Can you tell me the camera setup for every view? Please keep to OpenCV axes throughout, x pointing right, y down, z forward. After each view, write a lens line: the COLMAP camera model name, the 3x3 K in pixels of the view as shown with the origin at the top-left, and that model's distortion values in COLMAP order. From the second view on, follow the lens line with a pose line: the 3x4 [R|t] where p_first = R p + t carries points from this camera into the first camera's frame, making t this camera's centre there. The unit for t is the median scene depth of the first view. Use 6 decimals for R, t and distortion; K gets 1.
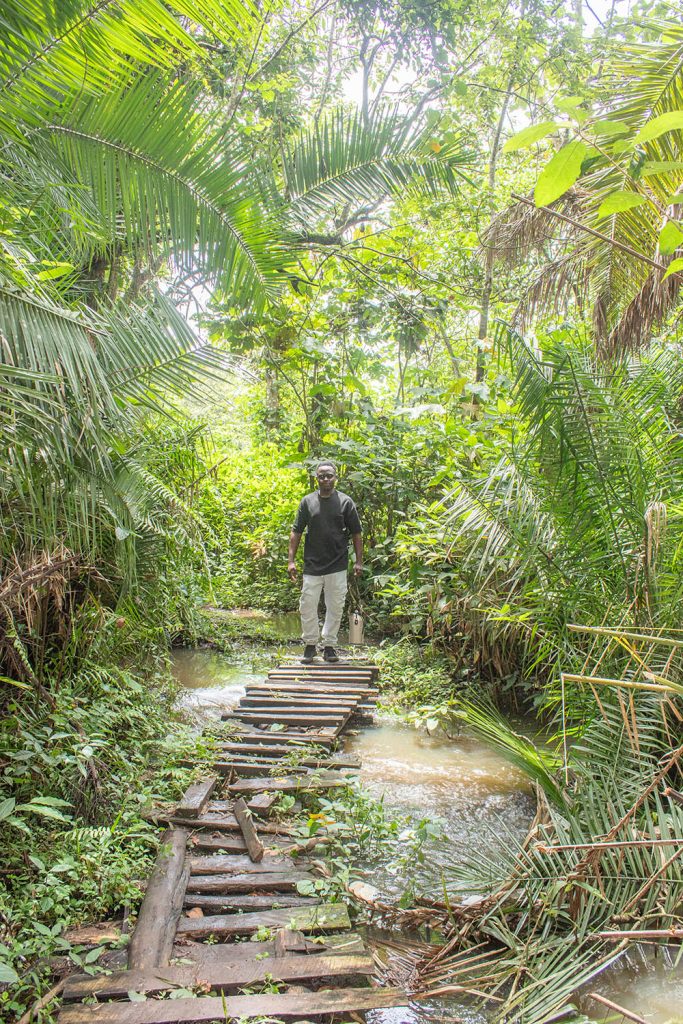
lens RADIAL K [[889.2, 0, 366.0], [0, 889.2, 514.7], [0, 0, 1]] dist [-0.162994, 0.145179]
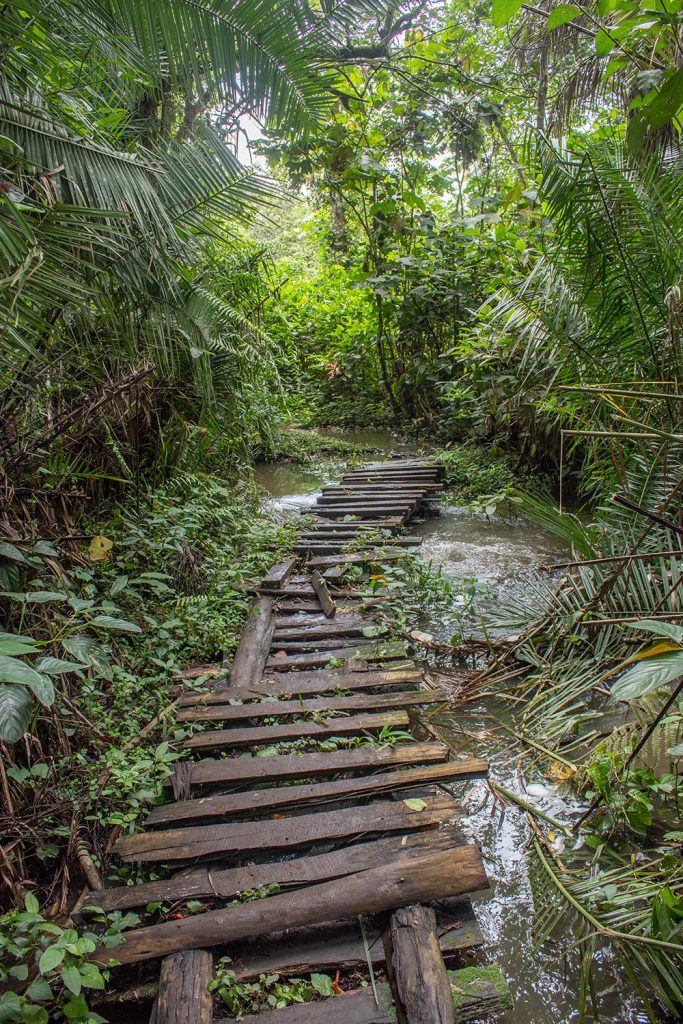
lens RADIAL K [[889.2, 0, 366.0], [0, 889.2, 514.7], [0, 0, 1]] dist [-0.162994, 0.145179]
pose [[0.993300, -0.054076, -0.102136, 0.039184], [0.073034, 0.978649, 0.192124, 0.022964], [0.089566, -0.198296, 0.976041, -0.112525]]
